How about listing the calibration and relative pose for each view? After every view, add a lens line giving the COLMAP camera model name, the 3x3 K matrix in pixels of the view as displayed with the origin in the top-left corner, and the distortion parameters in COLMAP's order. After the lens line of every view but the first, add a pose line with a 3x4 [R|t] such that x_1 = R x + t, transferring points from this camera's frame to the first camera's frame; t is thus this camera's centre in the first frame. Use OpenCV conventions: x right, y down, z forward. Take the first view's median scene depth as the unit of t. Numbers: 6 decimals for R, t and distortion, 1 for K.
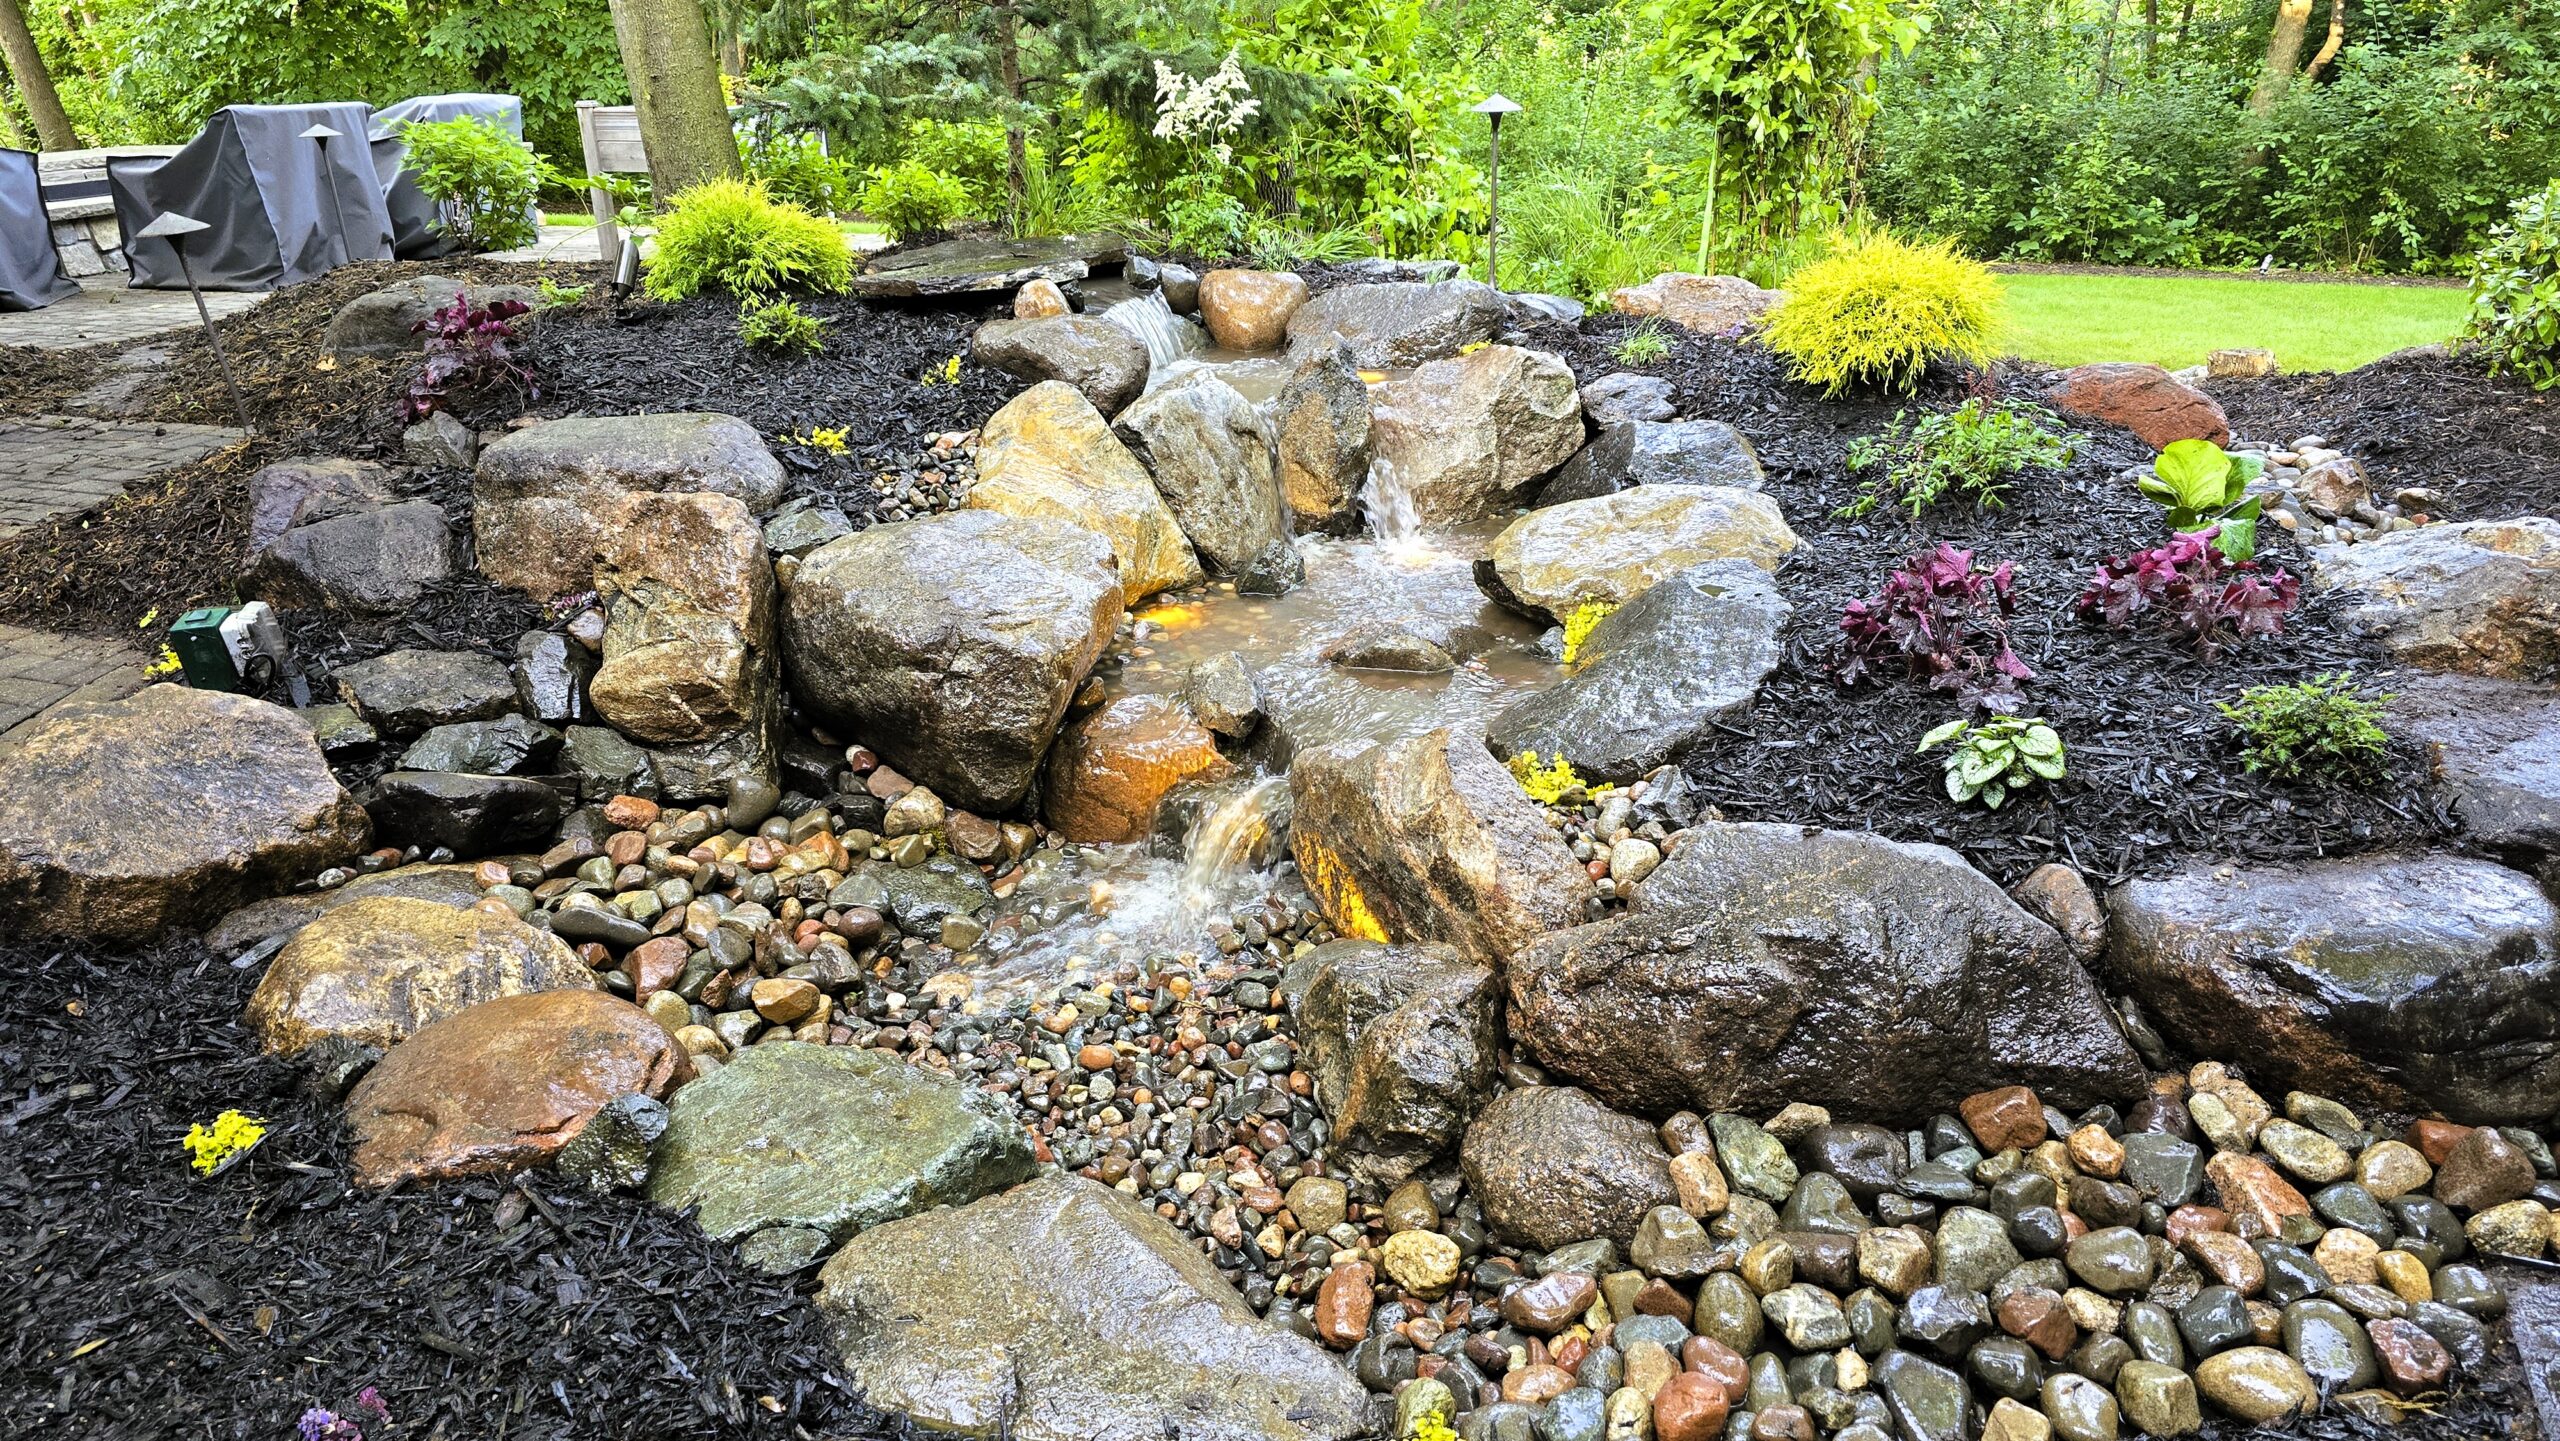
lens RADIAL K [[1624.1, 0, 1270.7], [0, 1624.1, 714.2], [0, 0, 1]] dist [0.005958, 0.001772]
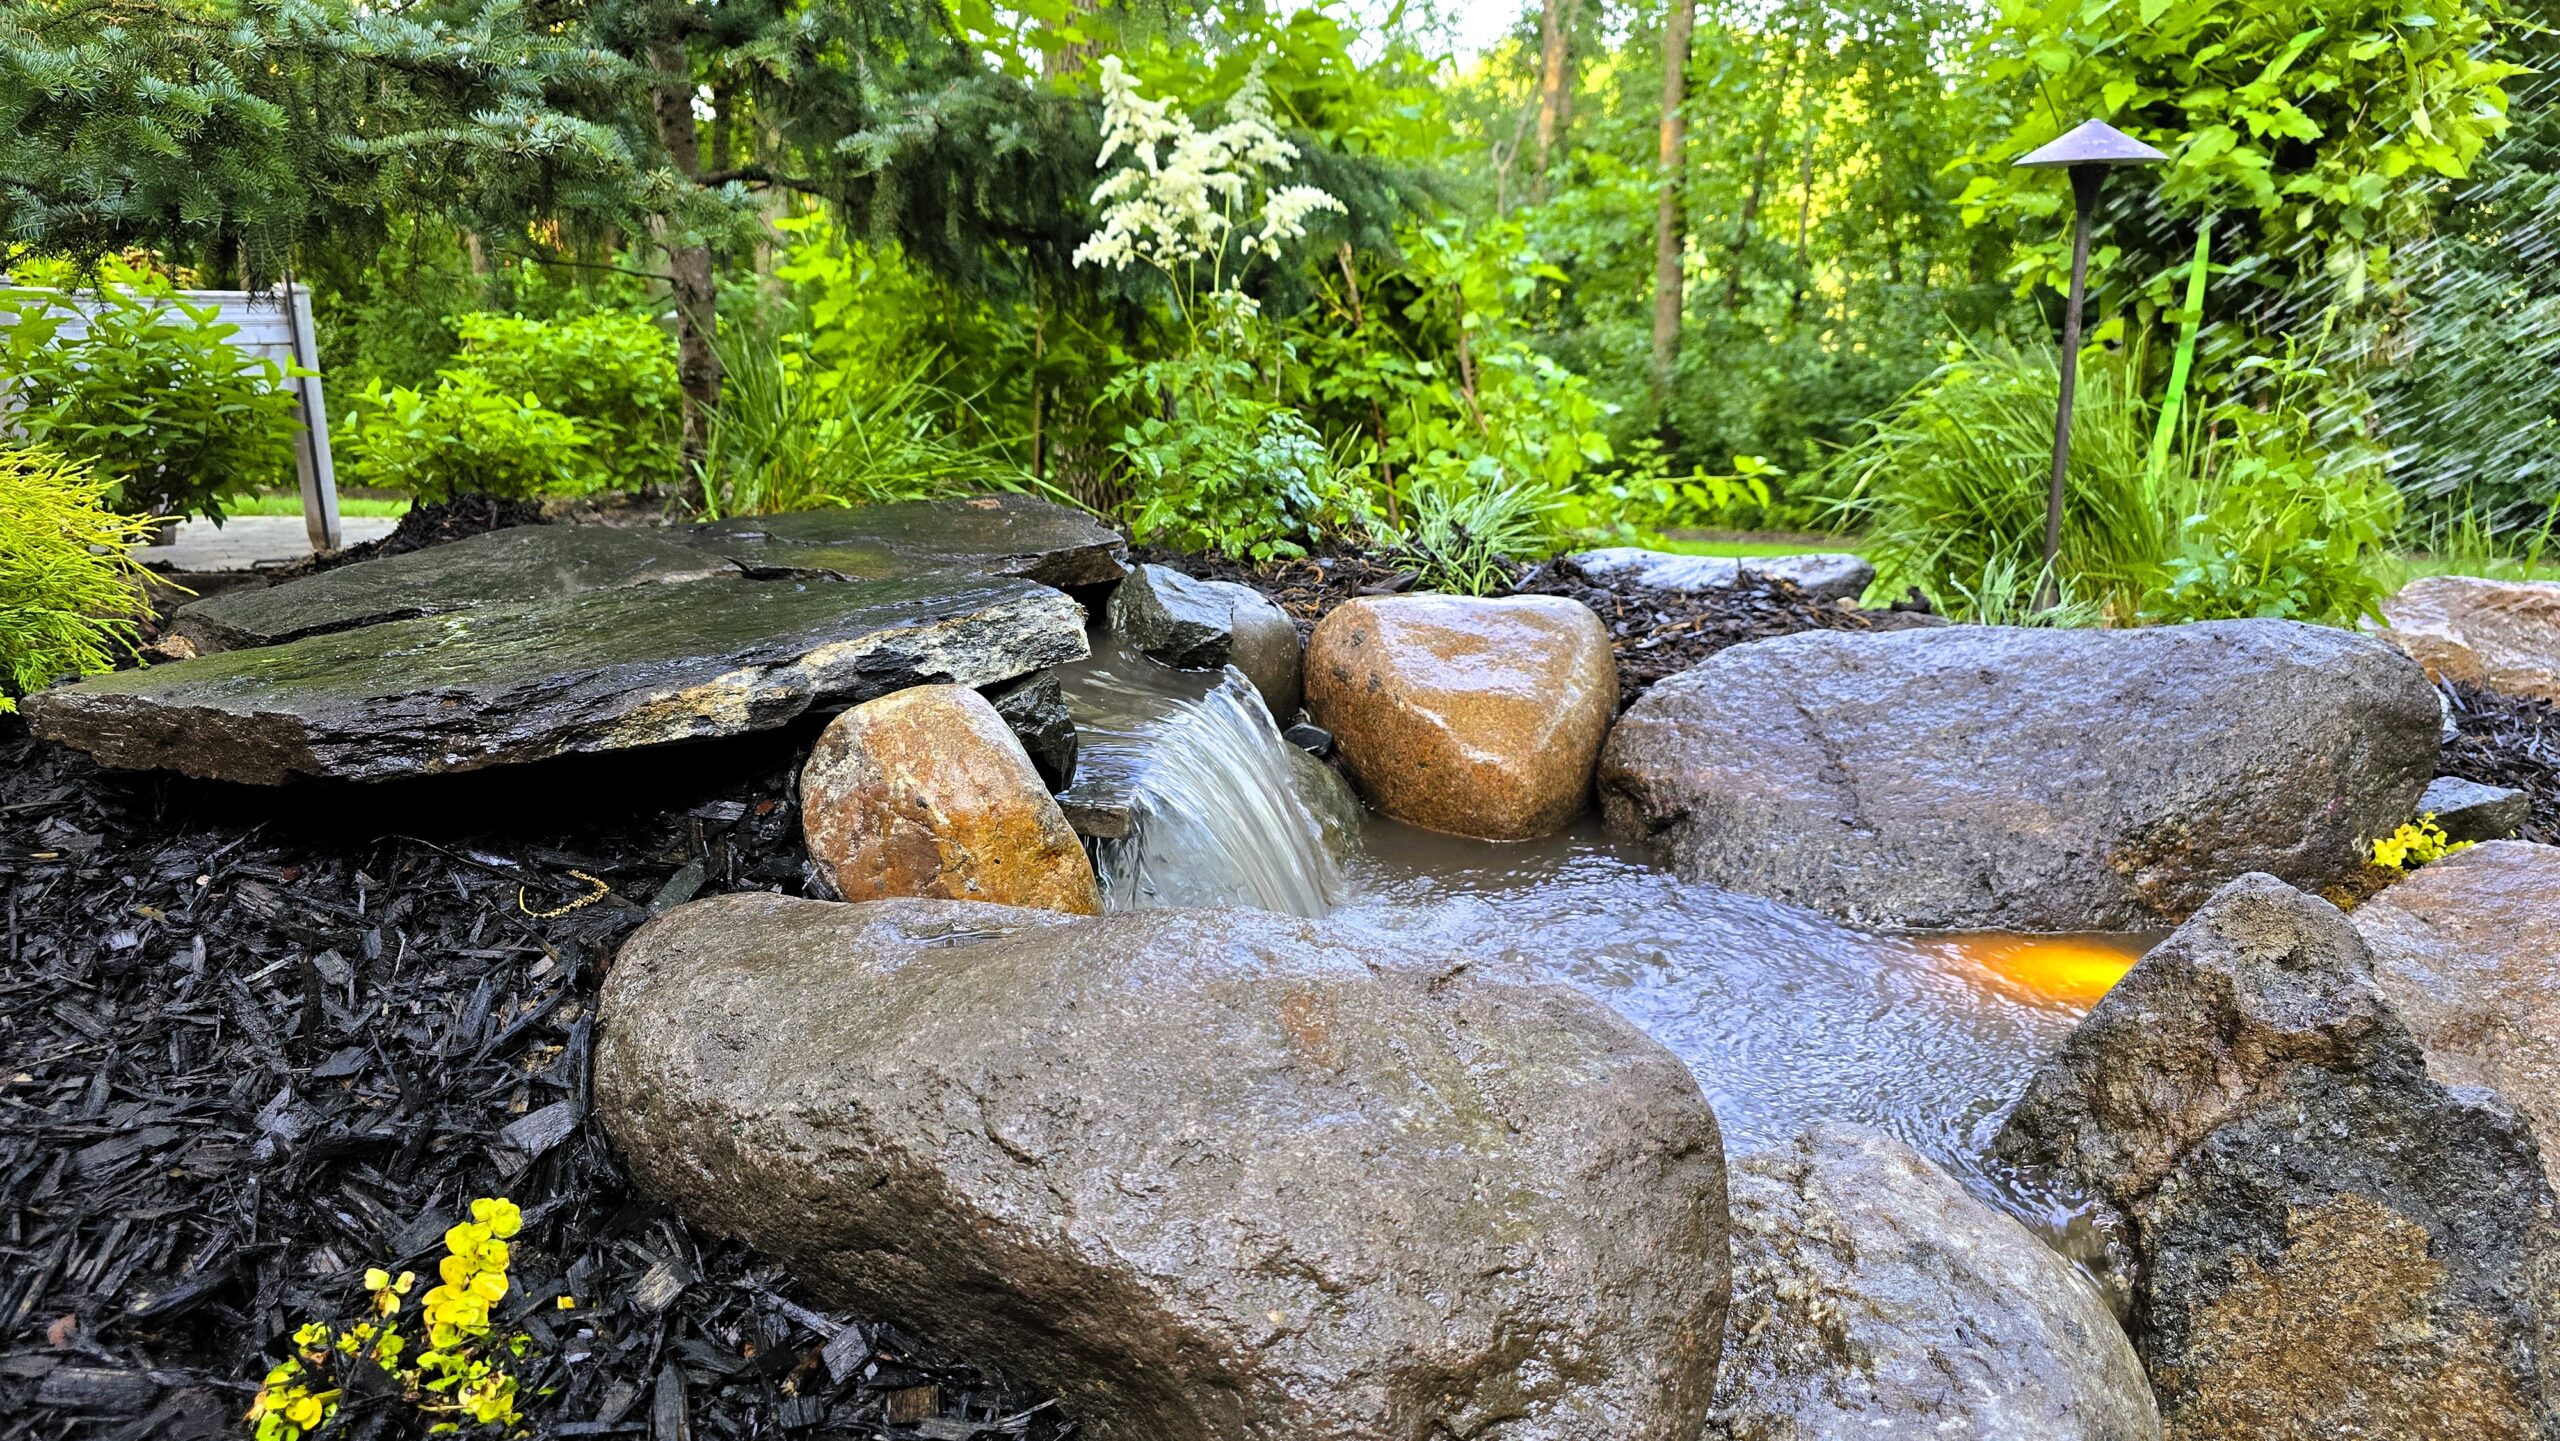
lens RADIAL K [[1624.1, 0, 1284.4], [0, 1624.1, 731.3], [0, 0, 1]] dist [0.005958, 0.001772]
pose [[0.975049, -0.041813, 0.218016, -0.114676], [0.074939, 0.986447, -0.145967, -0.182017], [-0.208958, 0.158663, 0.964968, 0.627191]]
